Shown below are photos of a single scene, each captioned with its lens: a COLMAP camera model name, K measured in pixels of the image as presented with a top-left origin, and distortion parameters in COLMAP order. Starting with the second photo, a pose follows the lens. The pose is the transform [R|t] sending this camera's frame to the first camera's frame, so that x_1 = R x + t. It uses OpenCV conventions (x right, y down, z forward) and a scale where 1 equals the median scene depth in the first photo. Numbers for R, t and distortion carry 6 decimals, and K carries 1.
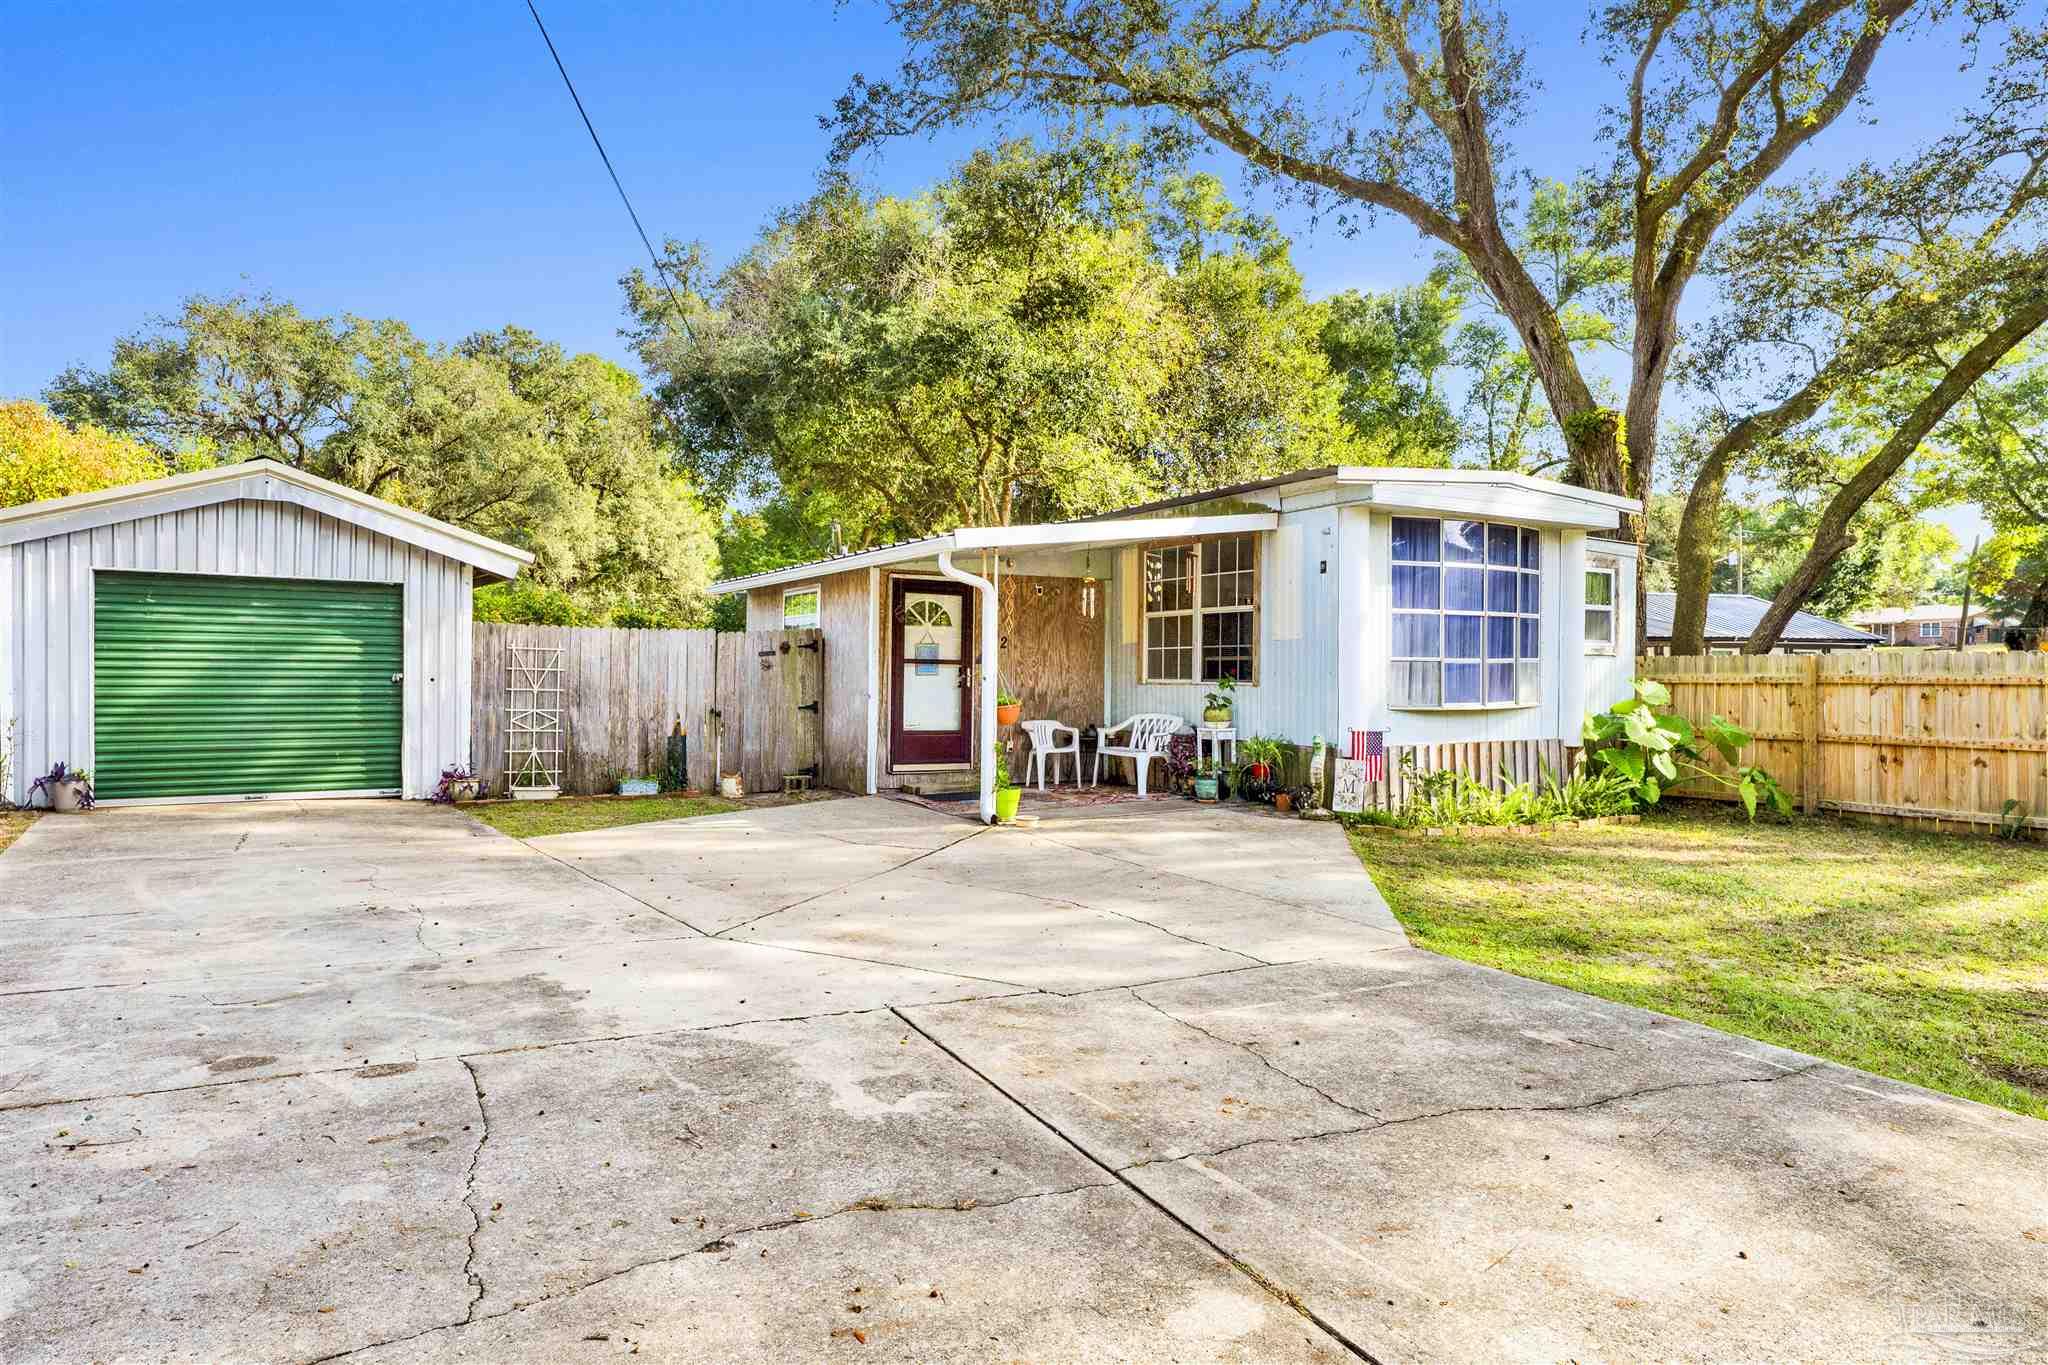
lens RADIAL K [[1118.1, 0, 1024.0], [0, 1118.1, 682.5], [0, 0, 1]] dist [-0.001147, -0.000832]
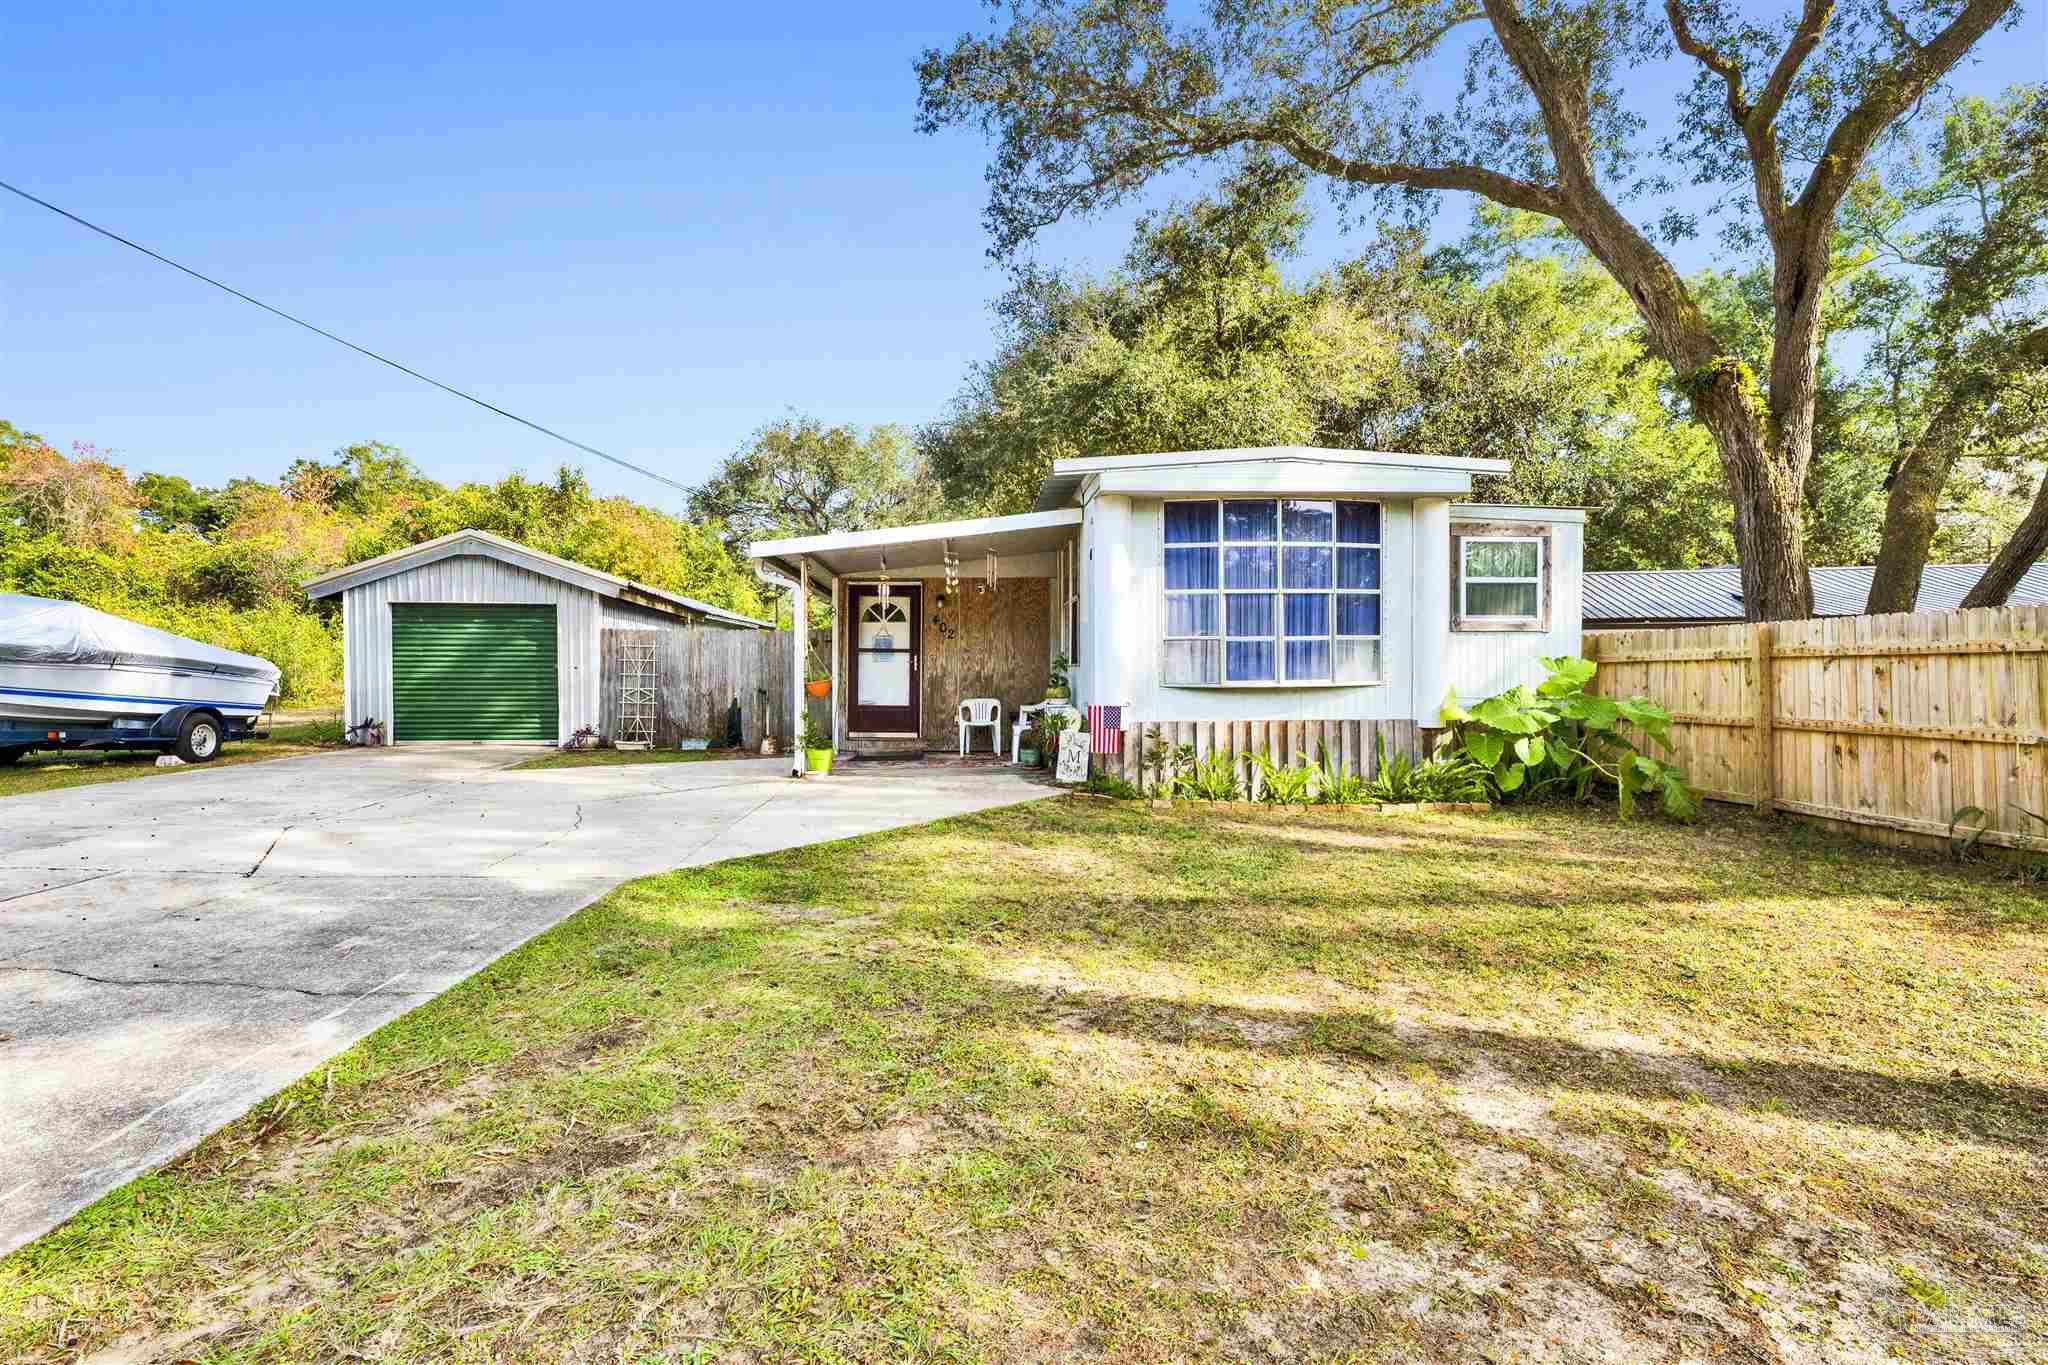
lens RADIAL K [[908.7, 0, 1024.0], [0, 908.7, 682.5], [0, 0, 1]] dist [-0.004743, -0.000448]
pose [[0.896760, -0.002856, -0.442508, 0.539827], [0.004228, 0.999989, 0.002115, 0.016342], [0.442497, -0.003768, 0.896762, 0.163995]]
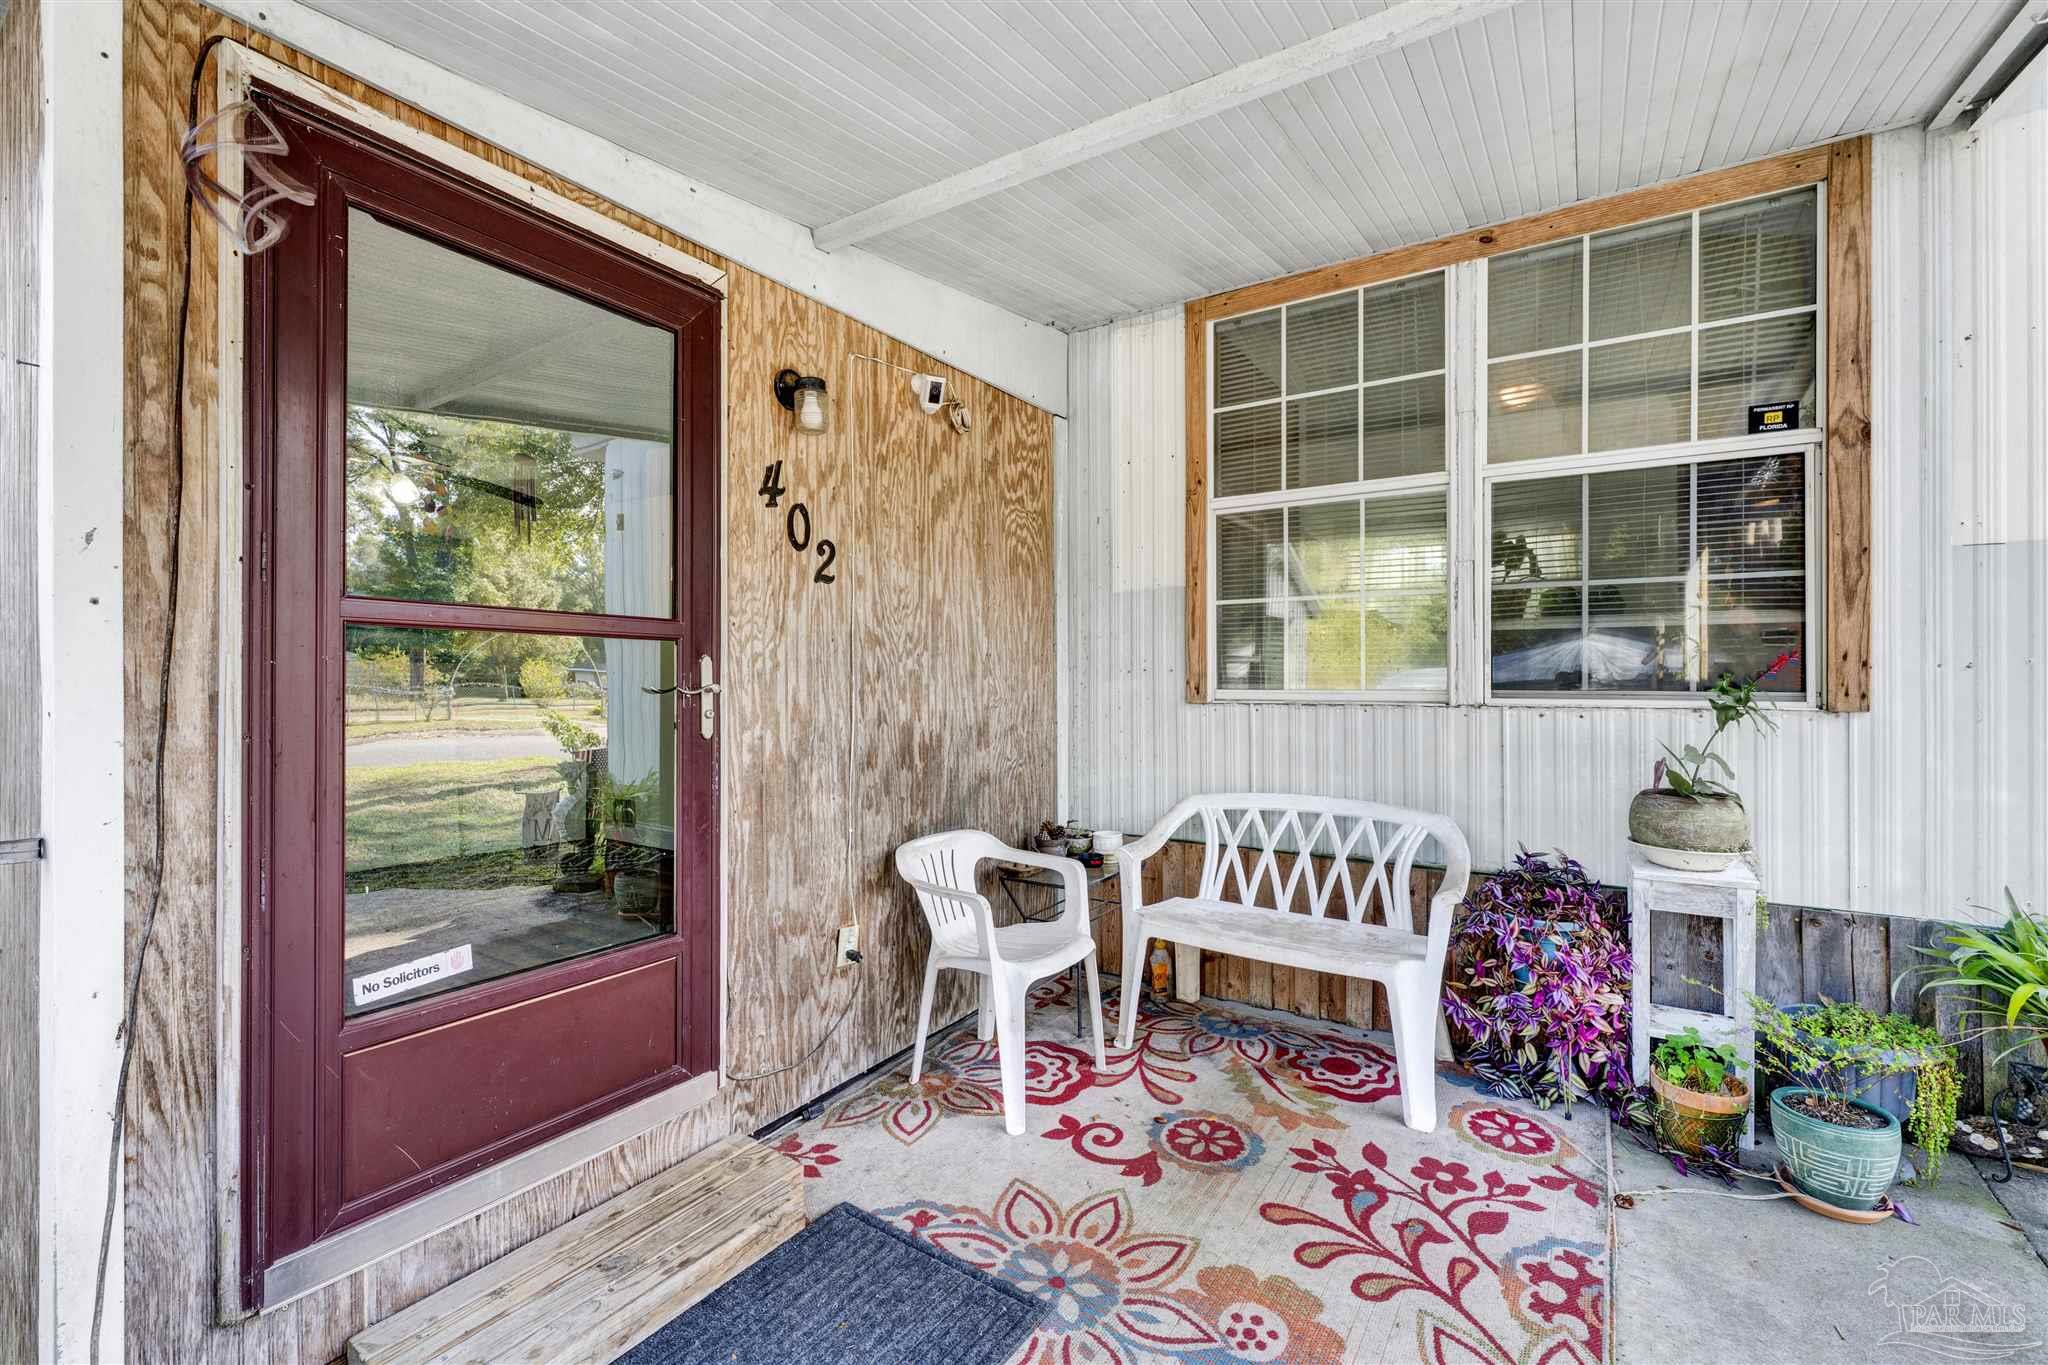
lens RADIAL K [[870.1, 0, 1024.0], [0, 870.1, 682.5], [0, 0, 1]] dist [-0.002917, -0.000052]
pose [[0.886015, -0.009493, 0.463560, -0.080412], [0.007439, 0.999953, 0.006259, -0.008731], [-0.463598, -0.002098, 0.886043, 0.872375]]
